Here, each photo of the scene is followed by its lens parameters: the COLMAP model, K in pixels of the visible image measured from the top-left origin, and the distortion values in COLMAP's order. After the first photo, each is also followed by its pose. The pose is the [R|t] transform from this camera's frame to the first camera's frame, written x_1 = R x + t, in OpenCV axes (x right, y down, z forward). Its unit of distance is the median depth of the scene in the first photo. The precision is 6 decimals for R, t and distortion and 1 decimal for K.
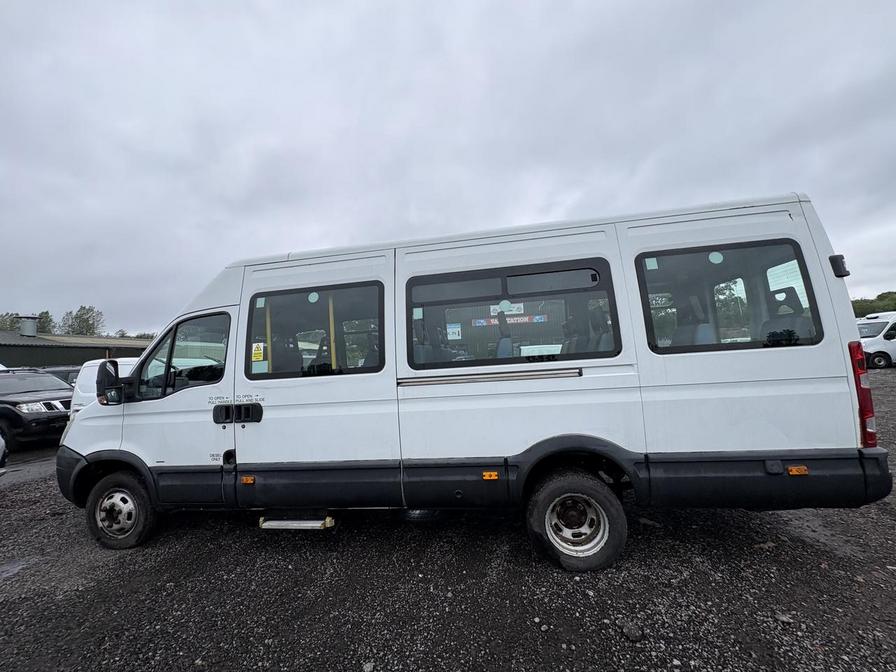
lens RADIAL K [[362.2, 0, 446.9], [0, 362.2, 316.0], [0, 0, 1]] dist [0.001891, 0.000321]
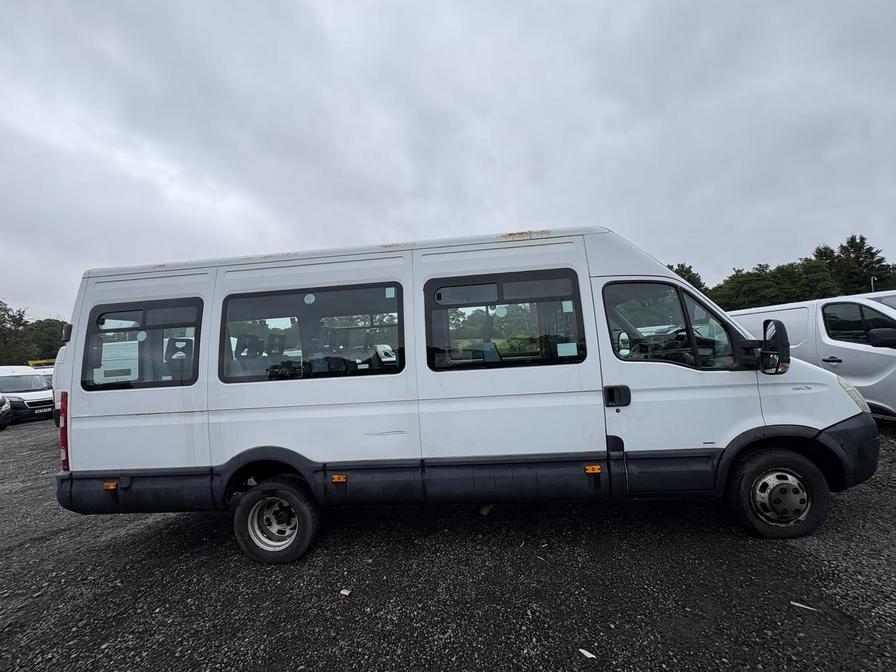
lens RADIAL K [[353.0, 0, 448.0], [0, 353.0, 336.0], [0, 0, 1]] dist [0.003439, 0.000210]
pose [[0.997217, 0.012274, 0.073543, 0.796206], [-0.015328, 0.999037, 0.041107, -0.068188], [-0.072968, -0.042120, 0.996444, -0.121240]]
